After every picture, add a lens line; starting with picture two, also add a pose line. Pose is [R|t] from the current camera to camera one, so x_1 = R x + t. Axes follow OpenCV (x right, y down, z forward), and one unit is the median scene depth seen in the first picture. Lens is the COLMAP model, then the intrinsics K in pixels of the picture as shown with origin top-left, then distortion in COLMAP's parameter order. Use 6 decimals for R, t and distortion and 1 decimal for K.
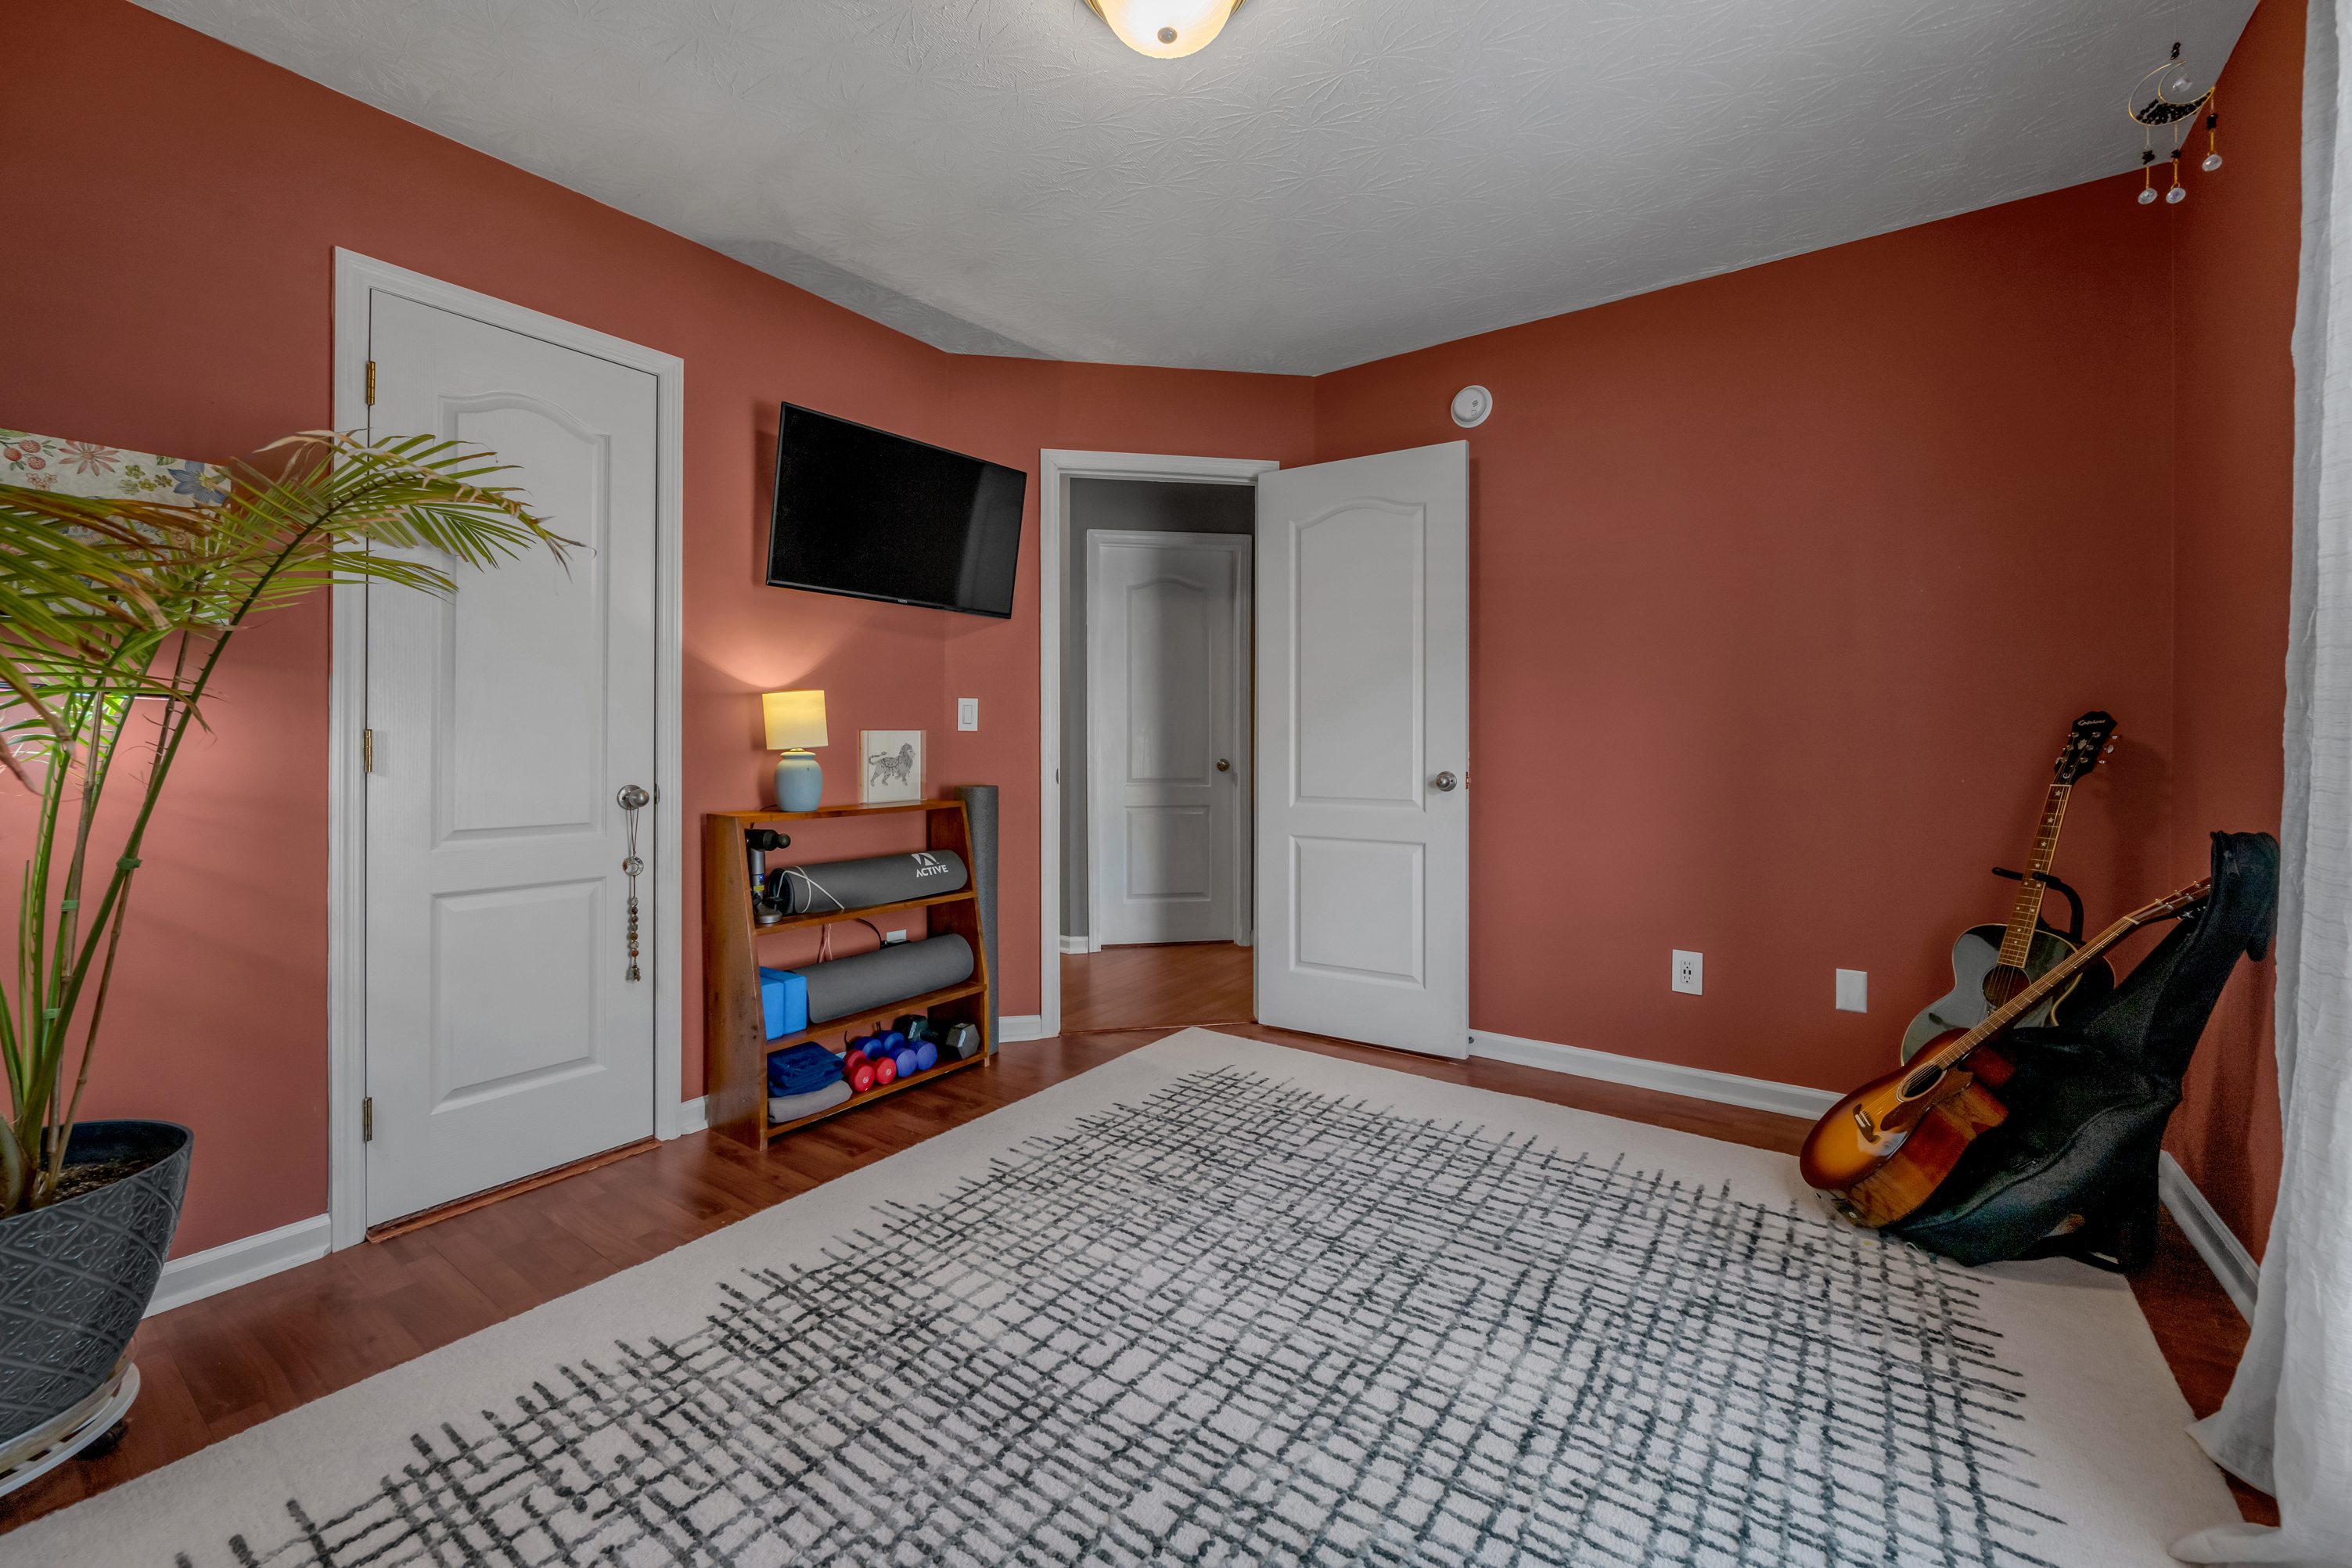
lens RADIAL K [[952.4, 0, 1182.5], [0, 952.4, 765.4], [0, 0, 1]] dist [-0.005391, 0.000071]
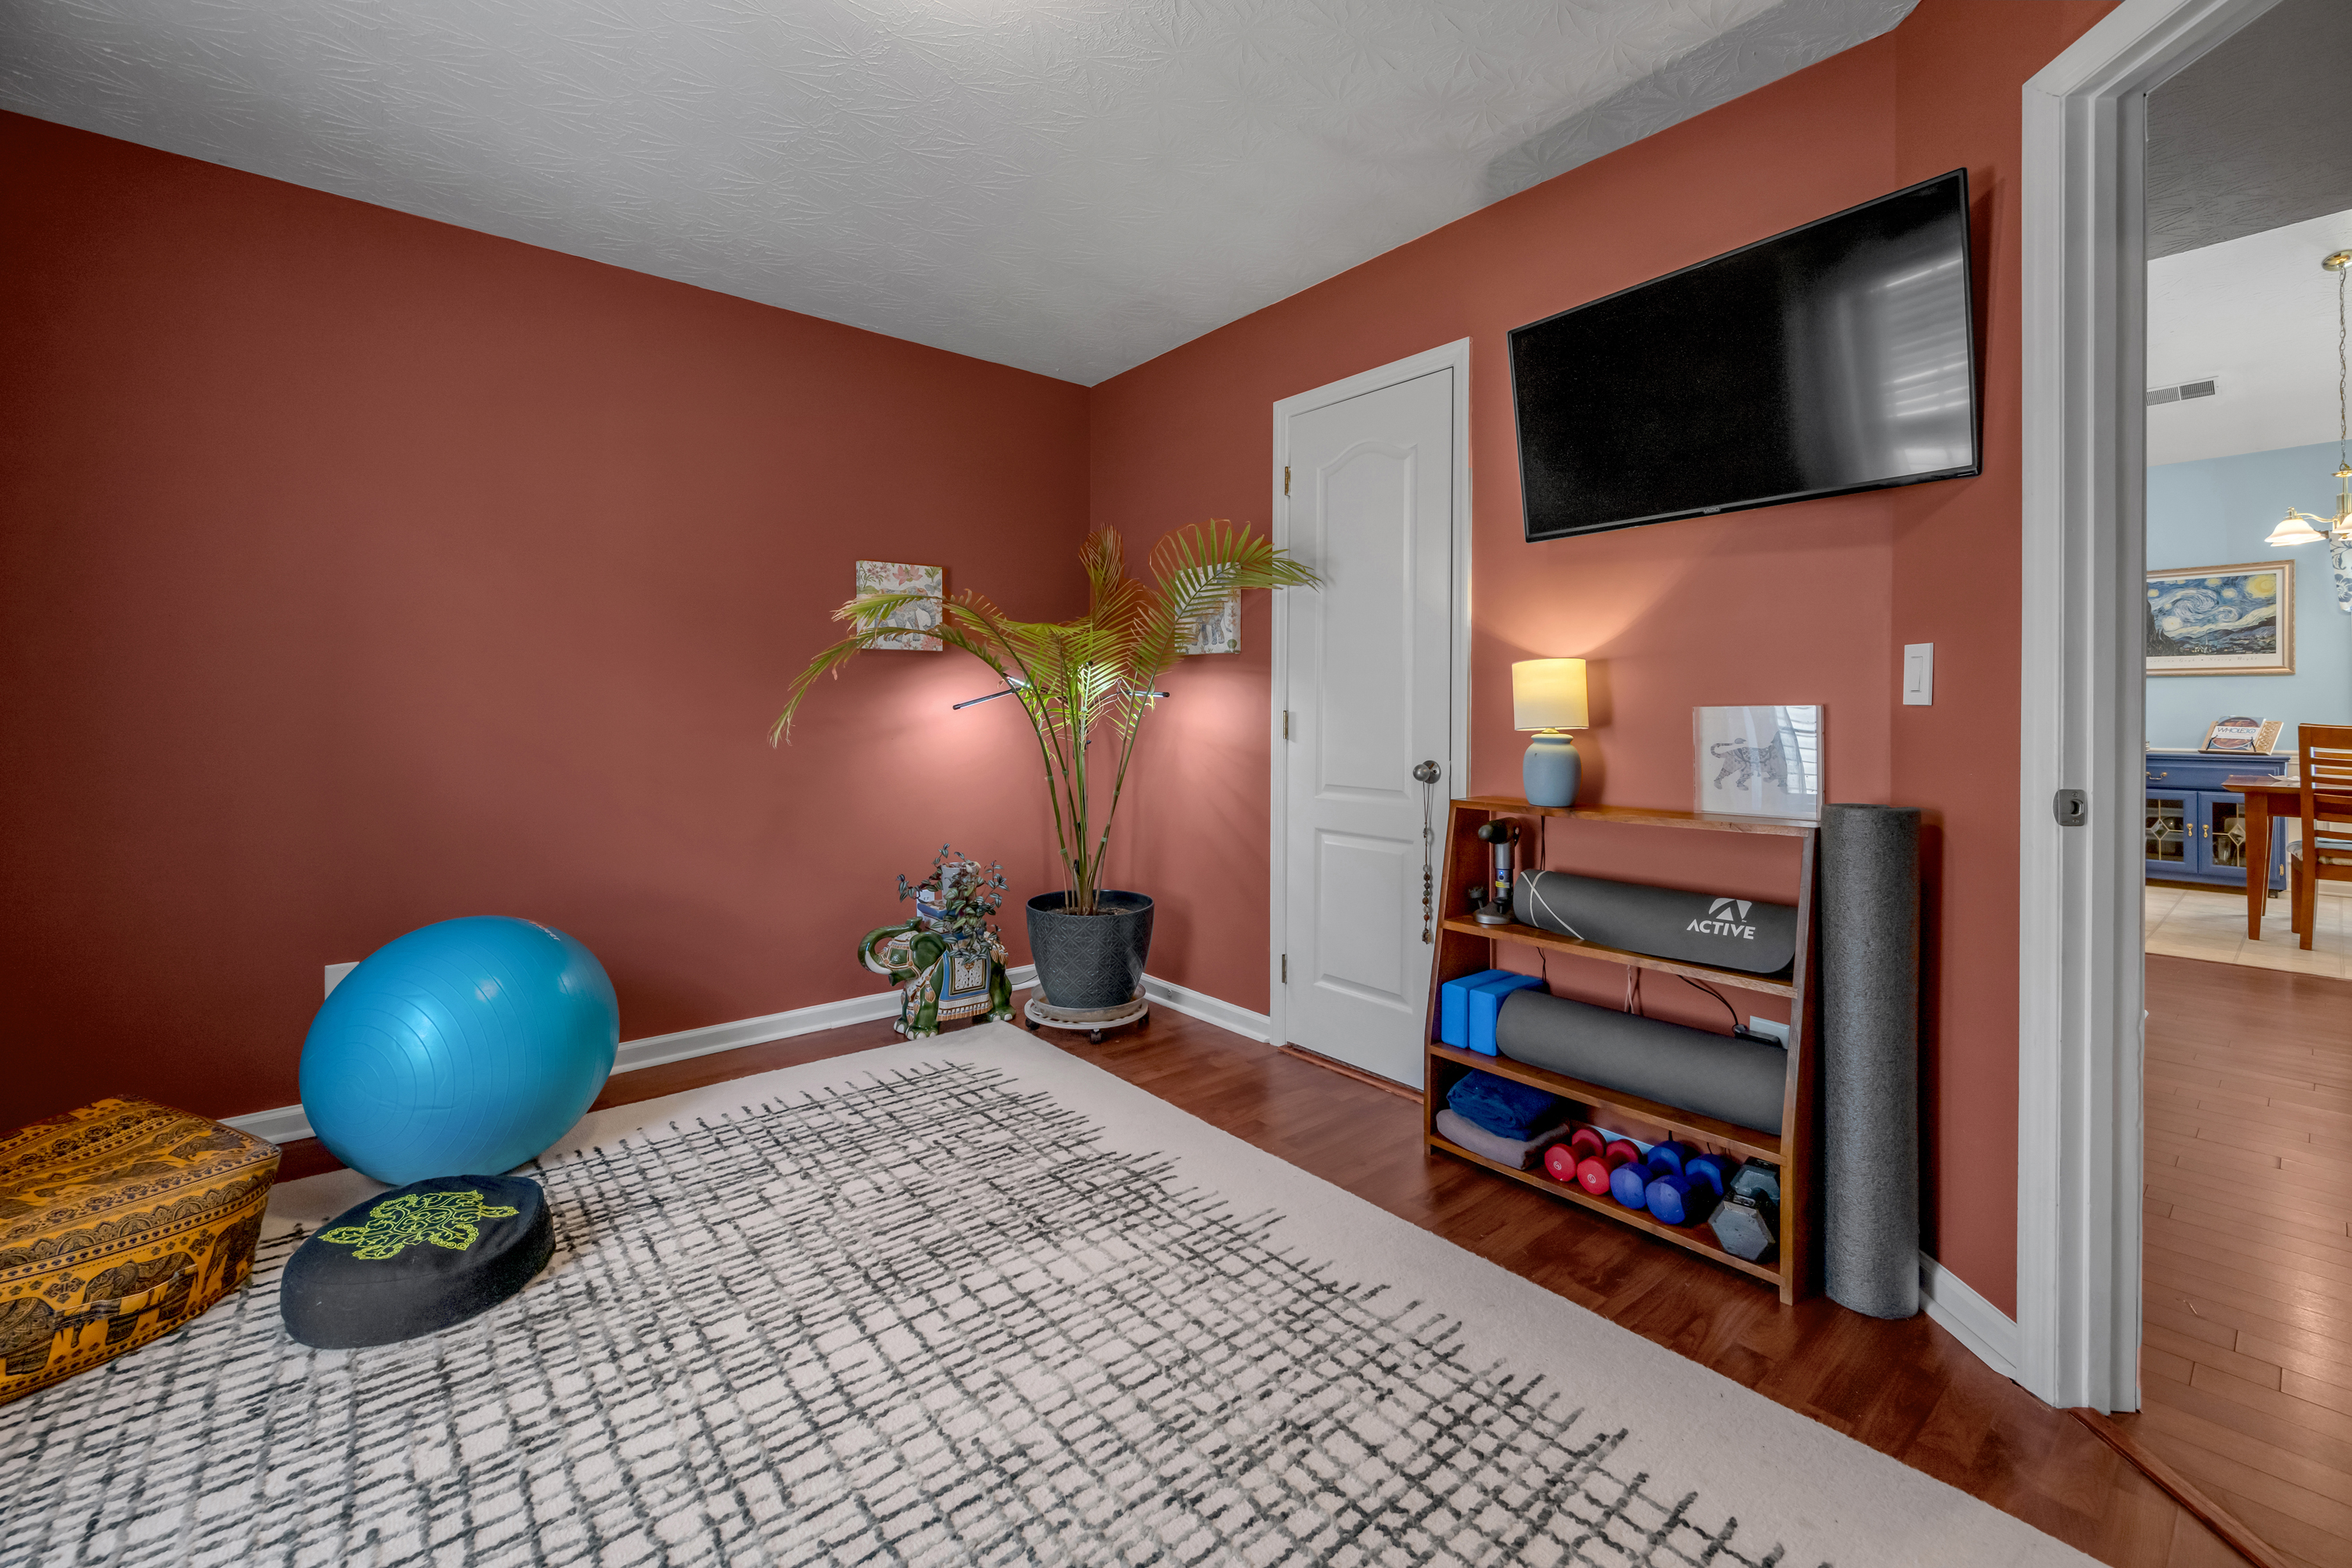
lens RADIAL K [[956.7, 0, 1147.9], [0, 956.7, 725.5], [0, 0, 1]] dist [-0.004708, -0.000323]
pose [[-0.271067, 0.011764, -0.962489, 0.774959], [-0.027658, 0.999417, 0.020004, -0.045080], [0.962163, 0.032043, -0.270584, 1.393217]]
